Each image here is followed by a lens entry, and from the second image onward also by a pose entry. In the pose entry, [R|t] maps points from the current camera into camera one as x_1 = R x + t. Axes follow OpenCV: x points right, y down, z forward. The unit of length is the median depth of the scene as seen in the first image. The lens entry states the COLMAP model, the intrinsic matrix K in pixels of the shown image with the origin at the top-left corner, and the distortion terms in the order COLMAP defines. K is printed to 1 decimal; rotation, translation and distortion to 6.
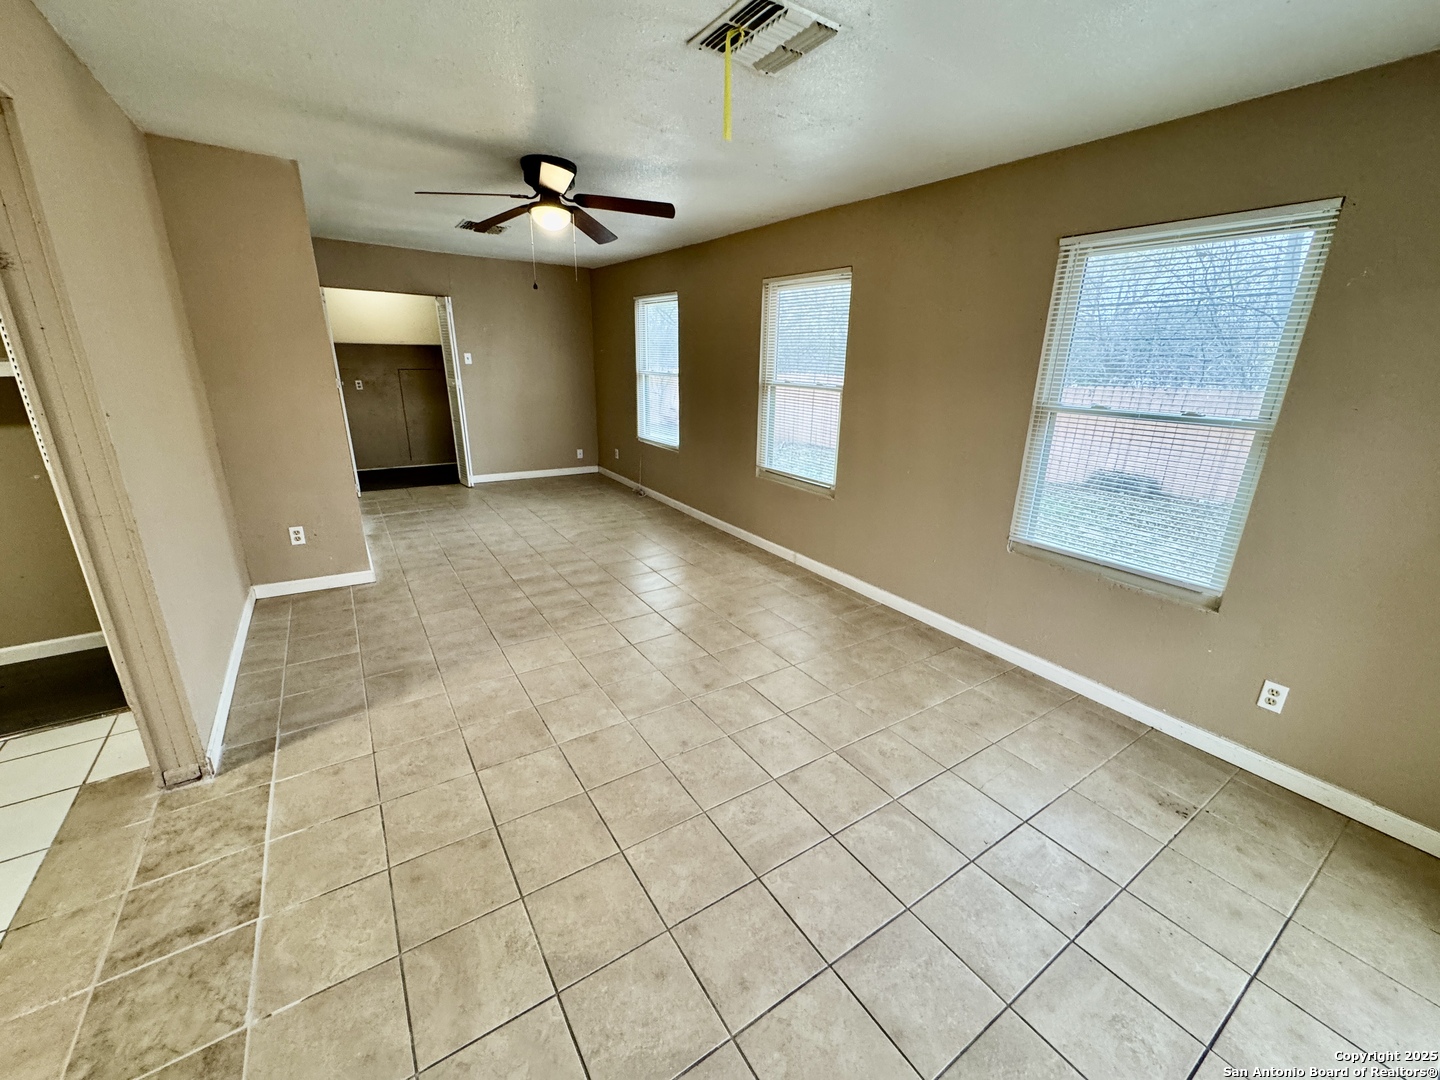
lens RADIAL K [[576.1, 0, 720.0], [0, 576.1, 540.0], [0, 0, 1]] dist [-0.001244, -0.000056]
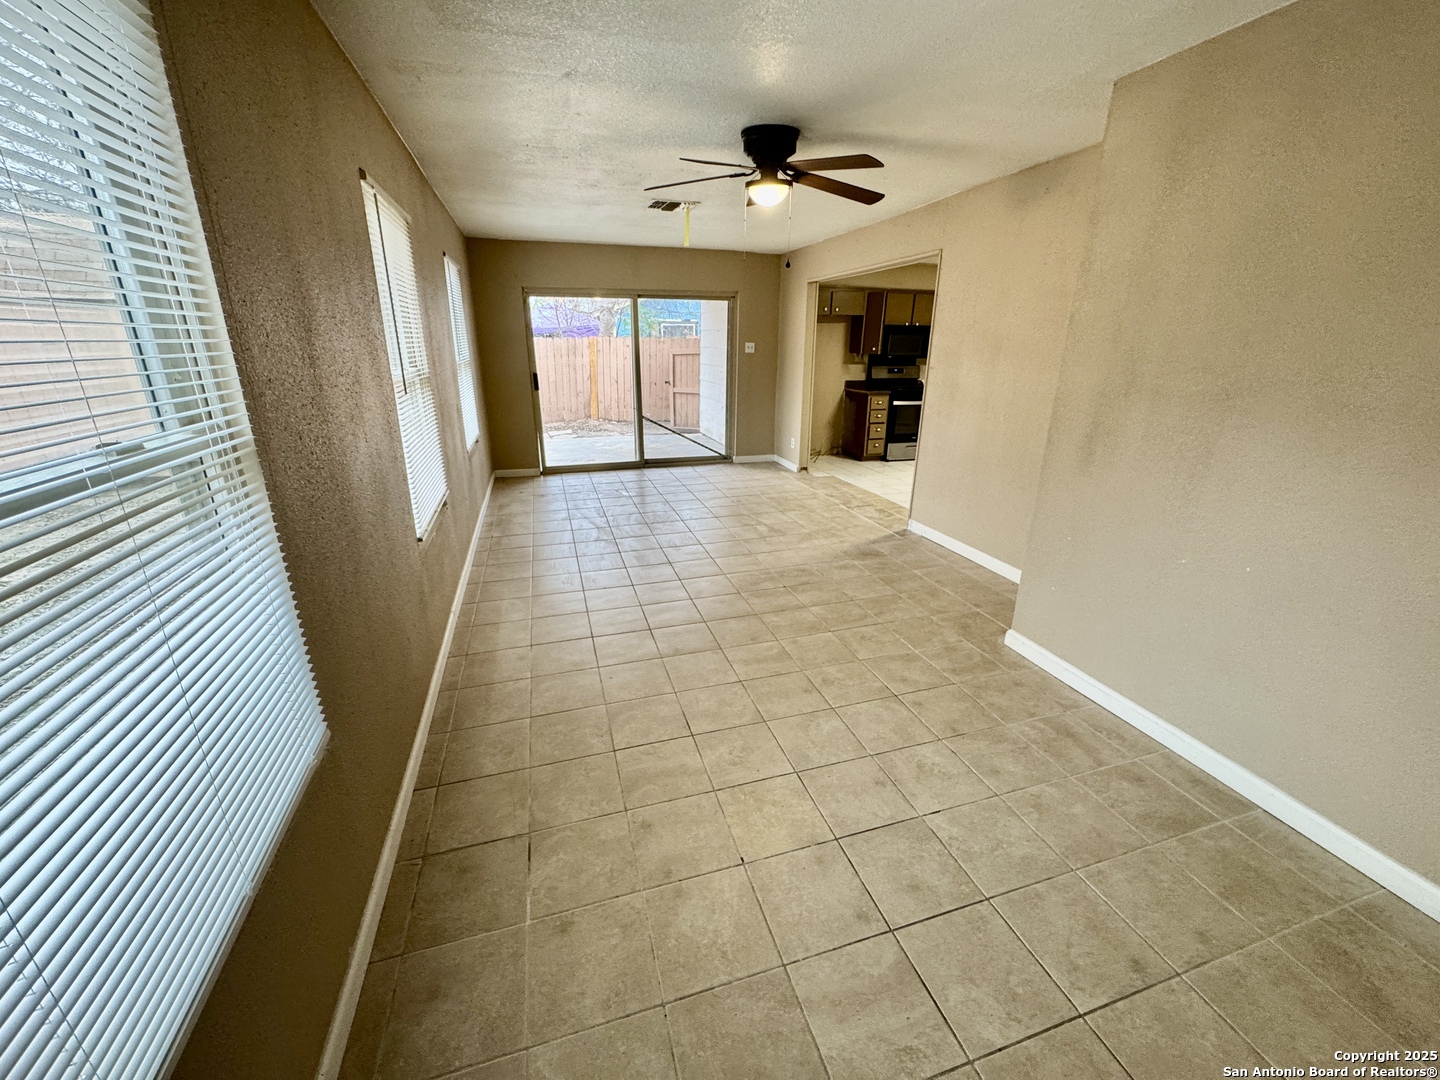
lens RADIAL K [[576.1, 0, 720.0], [0, 576.1, 540.0], [0, 0, 1]] dist [-0.001244, -0.000056]
pose [[-0.957823, -0.128183, 0.257186, -0.434689], [0.053579, 0.799638, 0.598087, -0.551241], [-0.282320, 0.586641, -0.759044, 1.700736]]
